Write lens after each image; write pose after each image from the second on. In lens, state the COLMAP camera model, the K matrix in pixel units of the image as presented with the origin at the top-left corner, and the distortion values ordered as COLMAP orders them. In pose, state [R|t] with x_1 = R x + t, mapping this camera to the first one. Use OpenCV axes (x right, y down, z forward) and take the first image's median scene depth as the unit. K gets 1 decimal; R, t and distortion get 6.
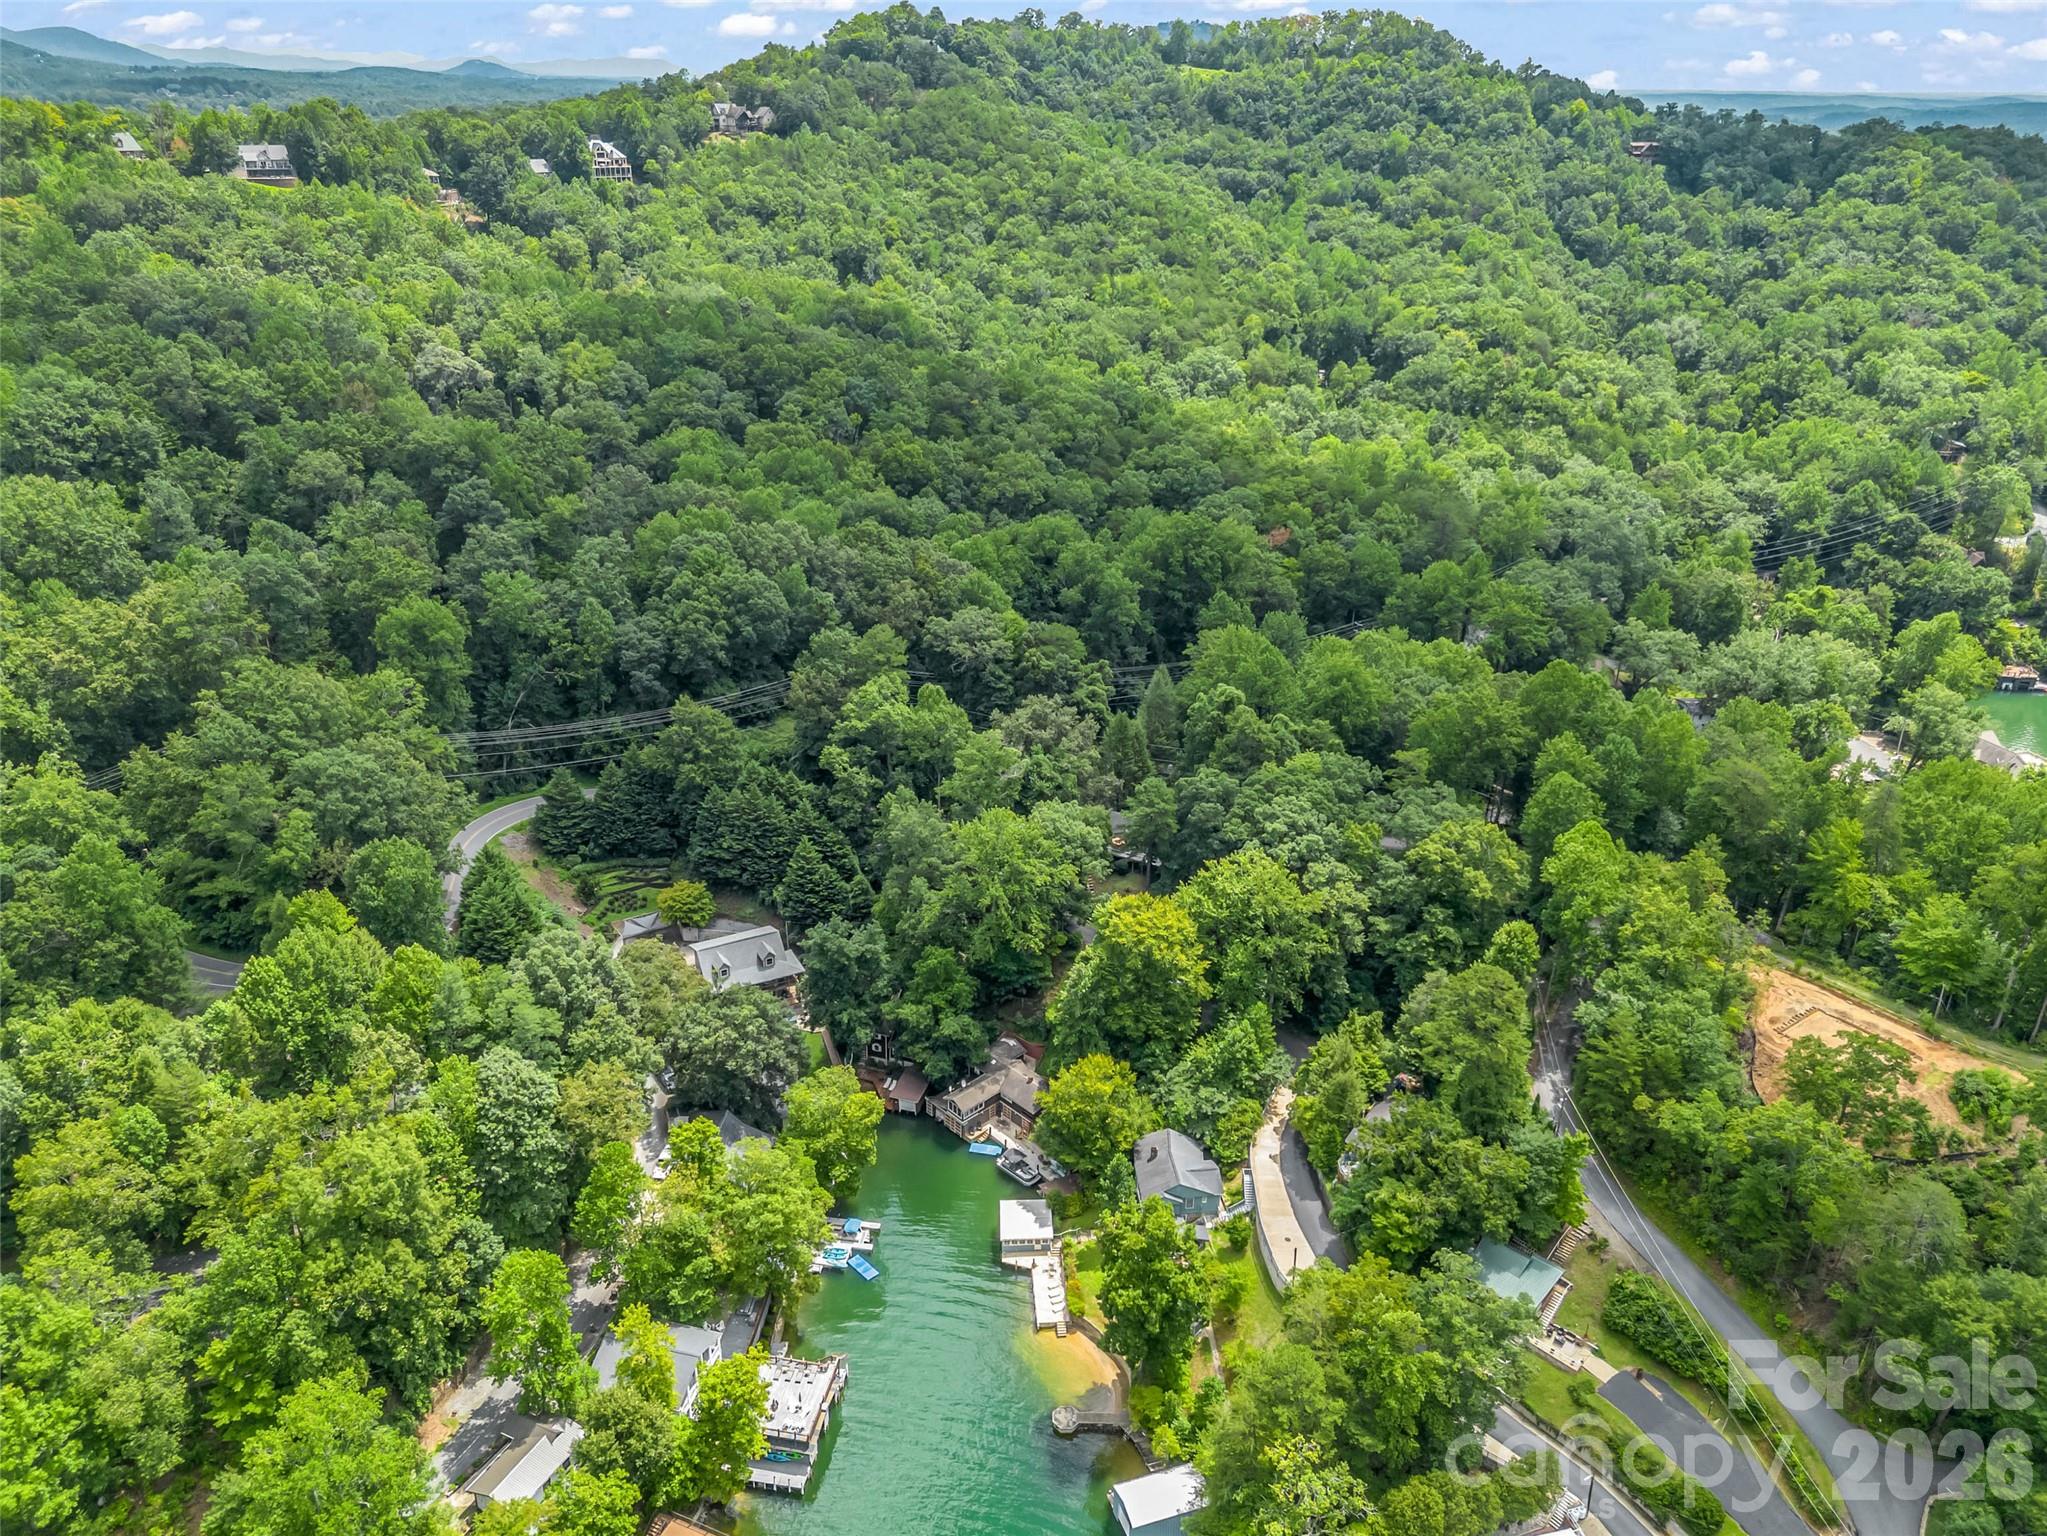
lens RADIAL K [[1475.2, 0, 1023.5], [0, 1475.2, 768.0], [0, 0, 1]] dist [0.032638, -0.004972]
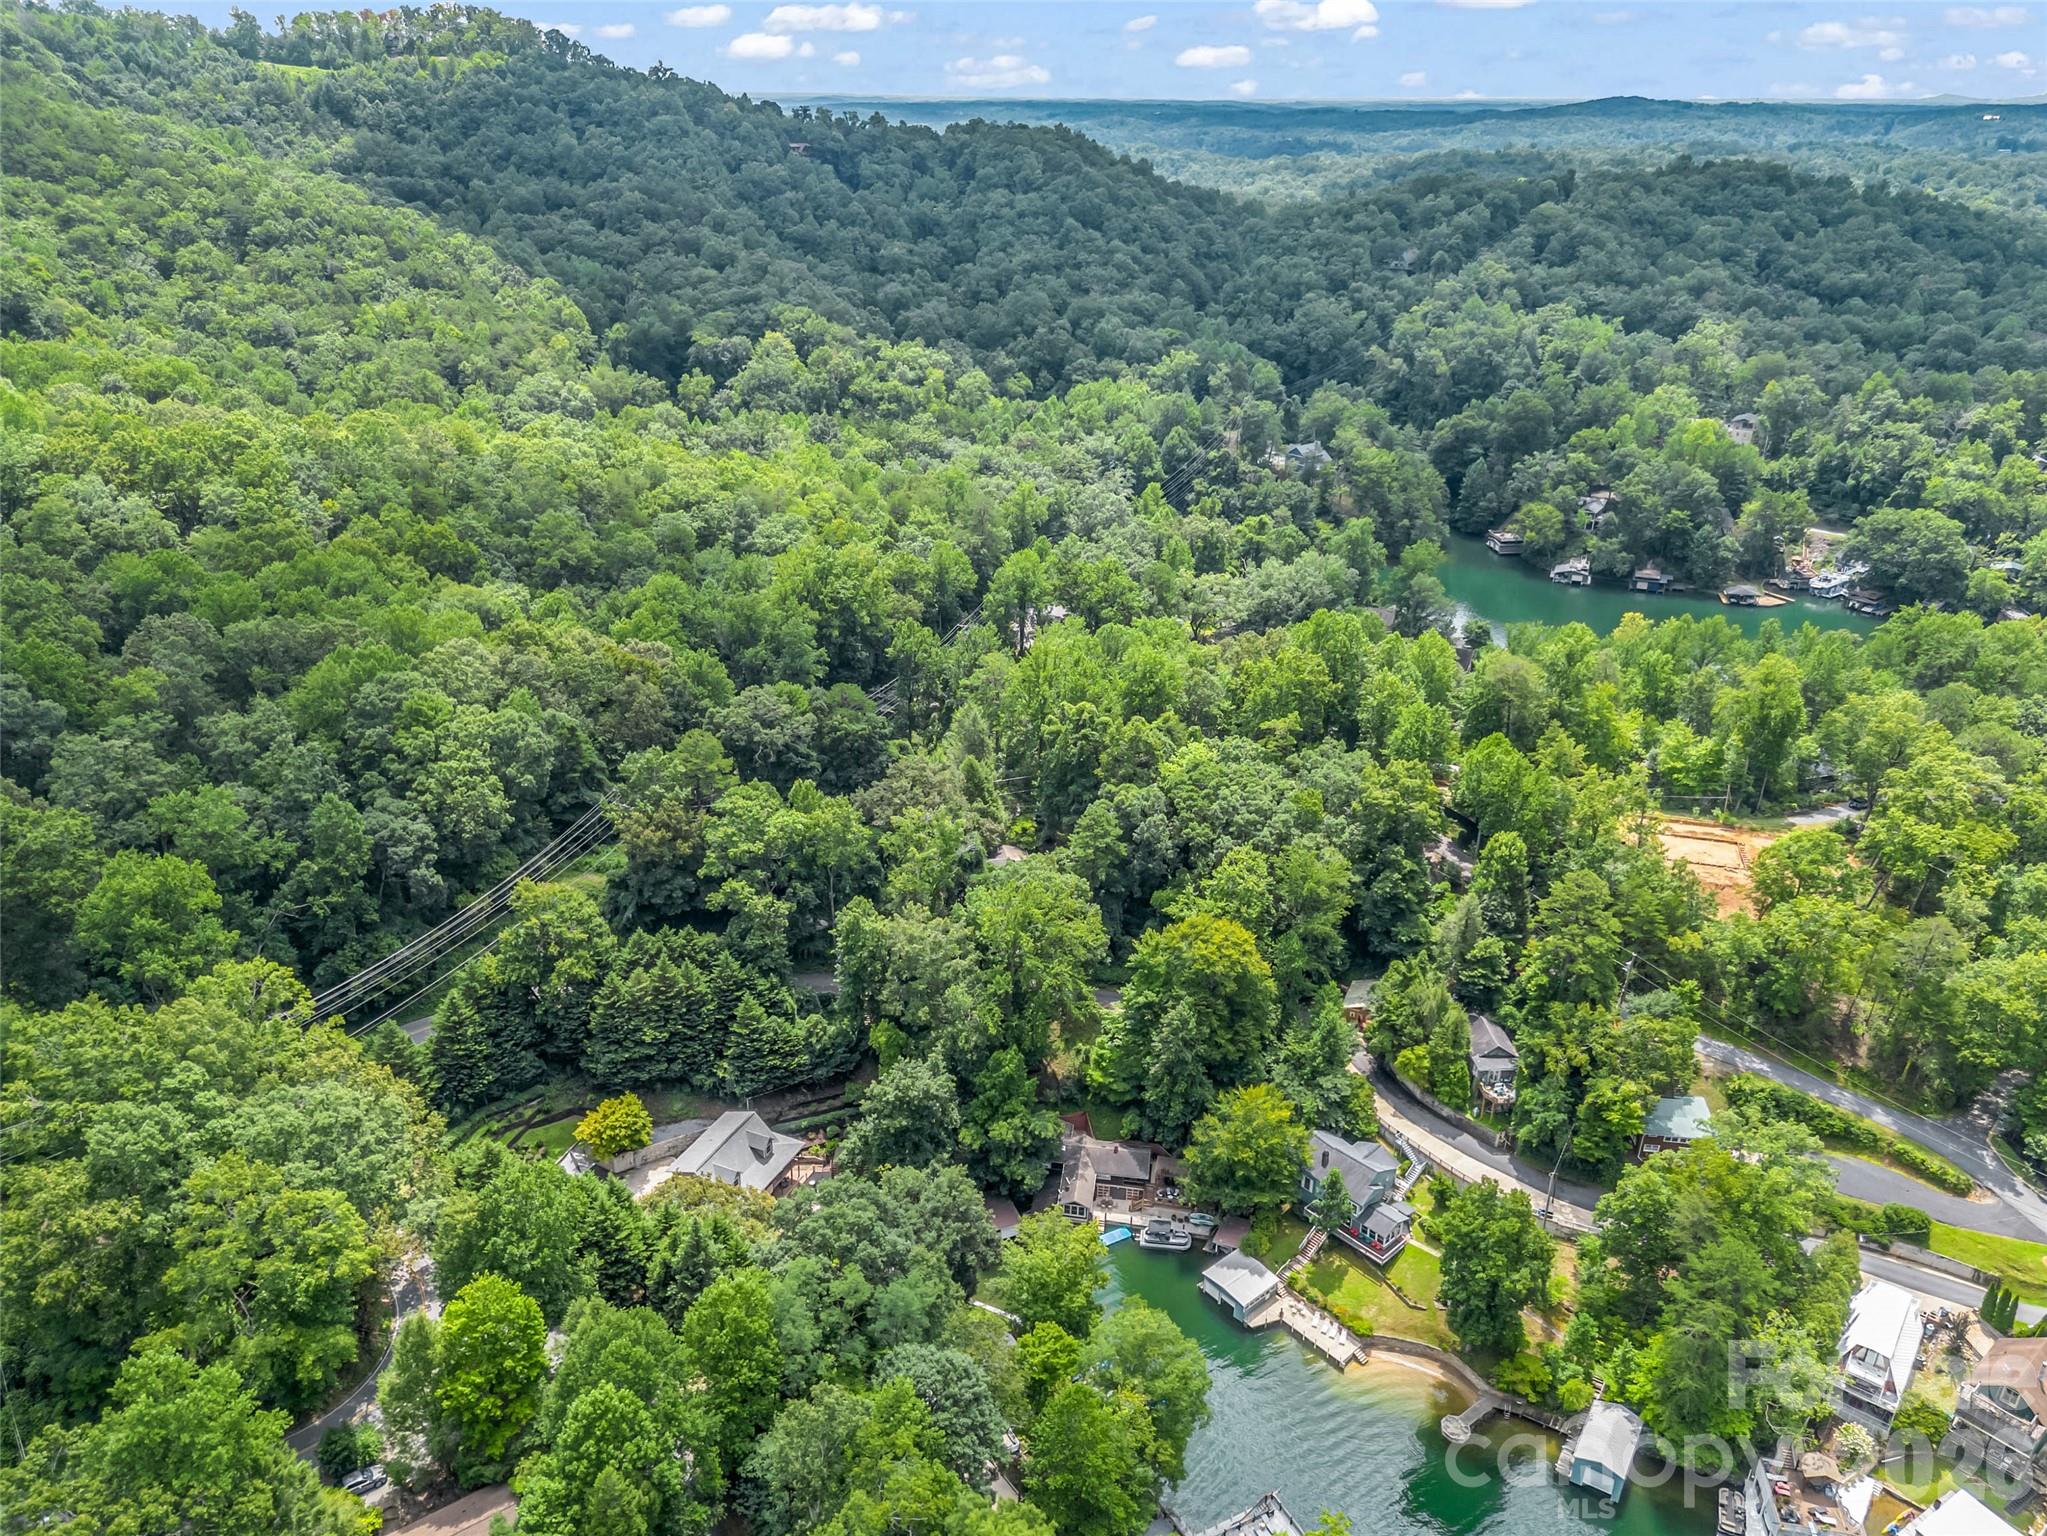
lens RADIAL K [[1475.2, 0, 1023.5], [0, 1475.2, 768.0], [0, 0, 1]] dist [0.032638, -0.004972]
pose [[0.790546, -0.258776, 0.555042, -0.218238], [0.258270, 0.962673, 0.080972, -0.049831], [-0.555278, 0.079338, 0.827872, 0.099702]]
